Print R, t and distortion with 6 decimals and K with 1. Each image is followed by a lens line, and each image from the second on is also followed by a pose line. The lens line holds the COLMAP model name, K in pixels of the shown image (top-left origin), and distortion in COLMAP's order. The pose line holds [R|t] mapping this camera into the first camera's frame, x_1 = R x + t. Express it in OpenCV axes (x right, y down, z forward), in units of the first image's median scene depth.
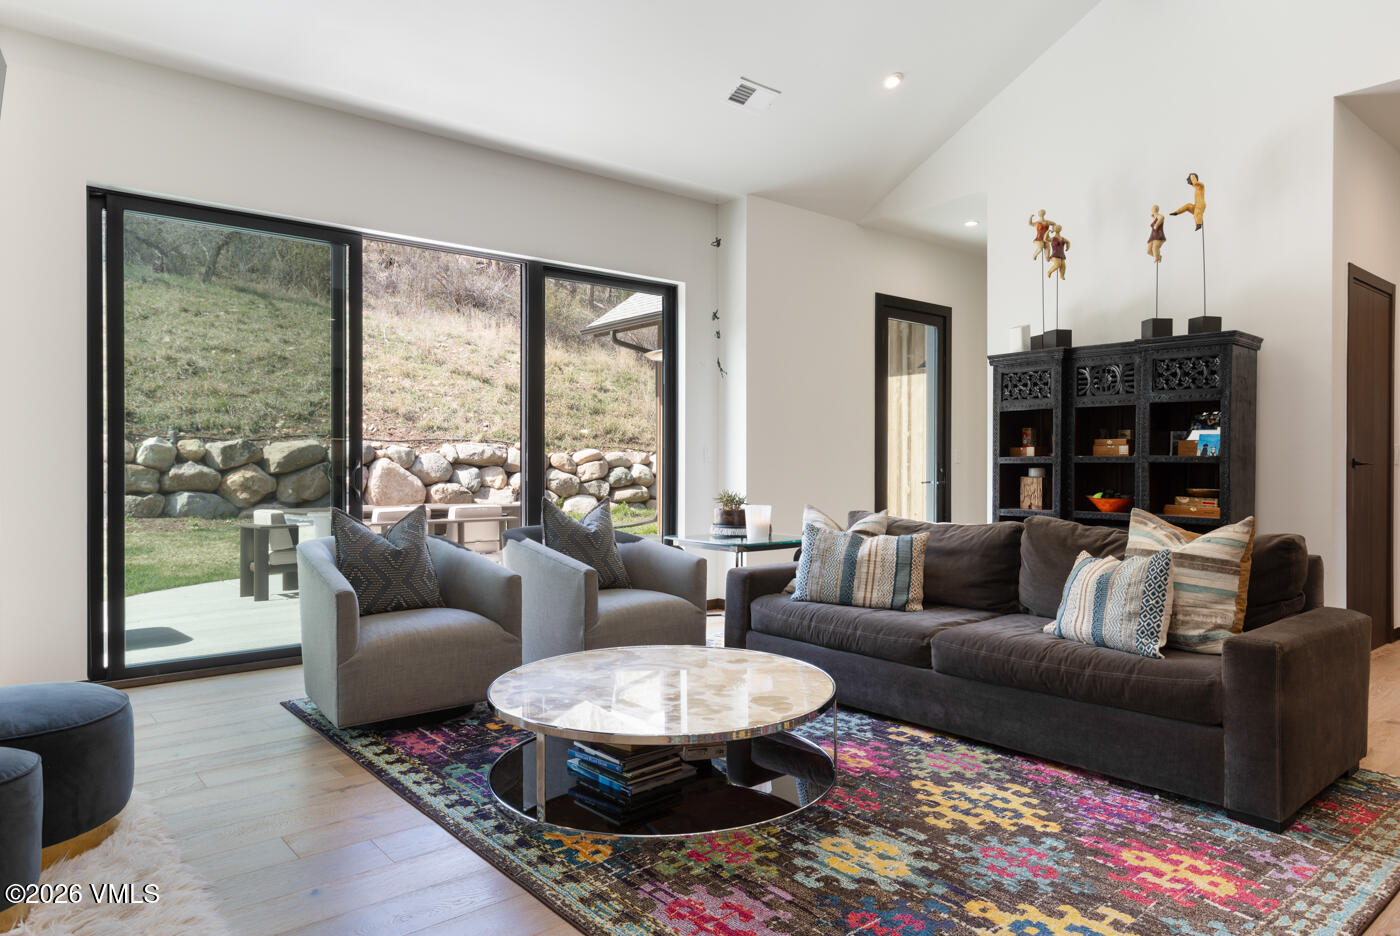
lens RADIAL K [[880.9, 0, 700.0], [0, 880.9, 468.0], [0, 0, 1]] dist [0.003725, 0.001427]
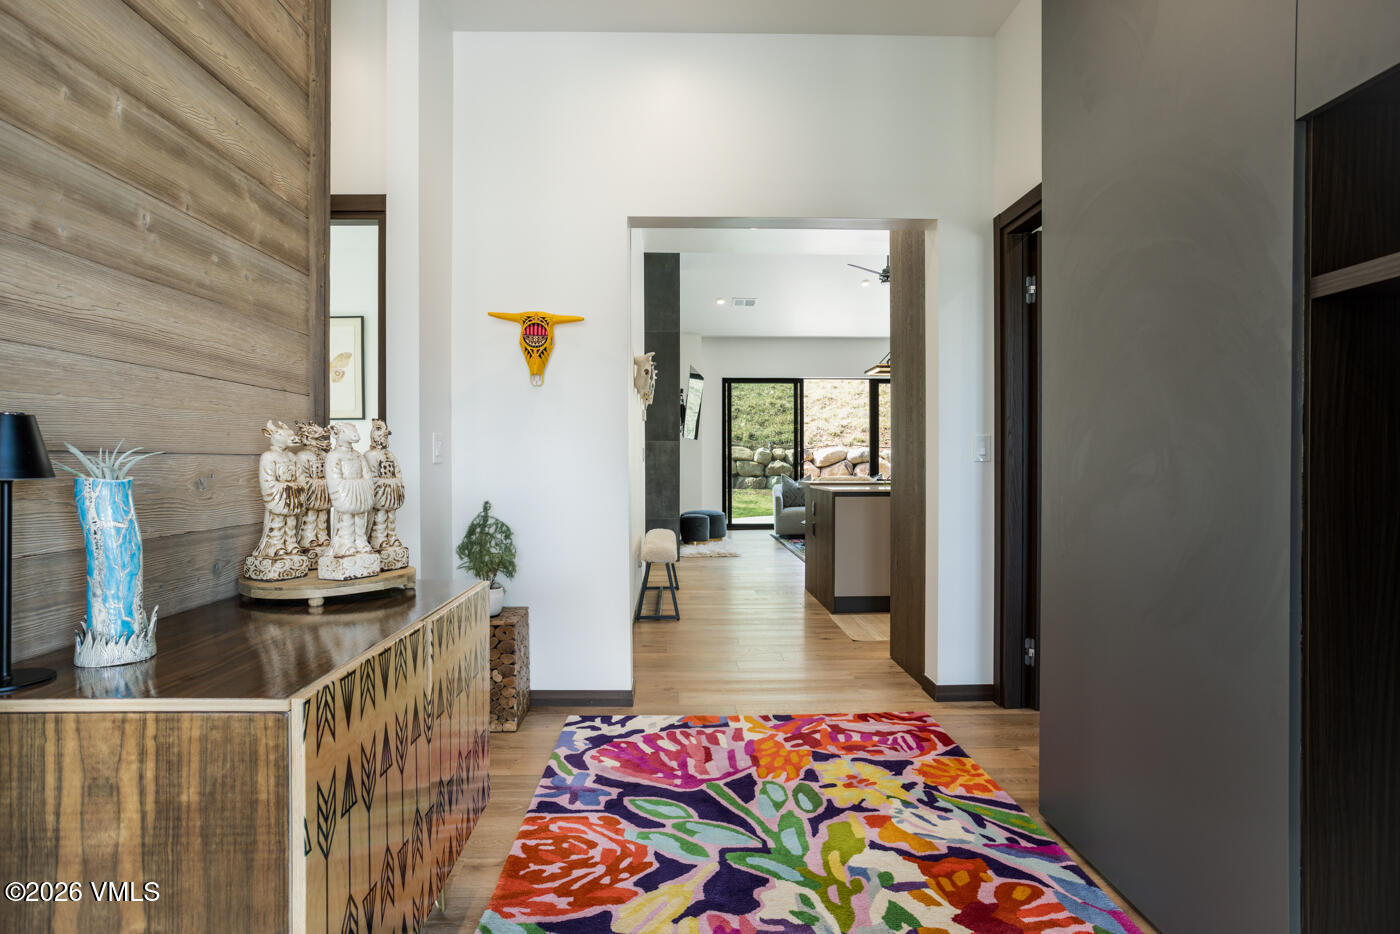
lens RADIAL K [[740.6, 0, 702.7], [0, 740.6, 459.8], [0, 0, 1]] dist [-0.051443, 0.034186]
pose [[0.788177, -0.005426, -0.615425, 0.269747], [0.000499, 0.999966, -0.008178, 0.004967], [0.615448, 0.006138, 0.788153, -0.347971]]
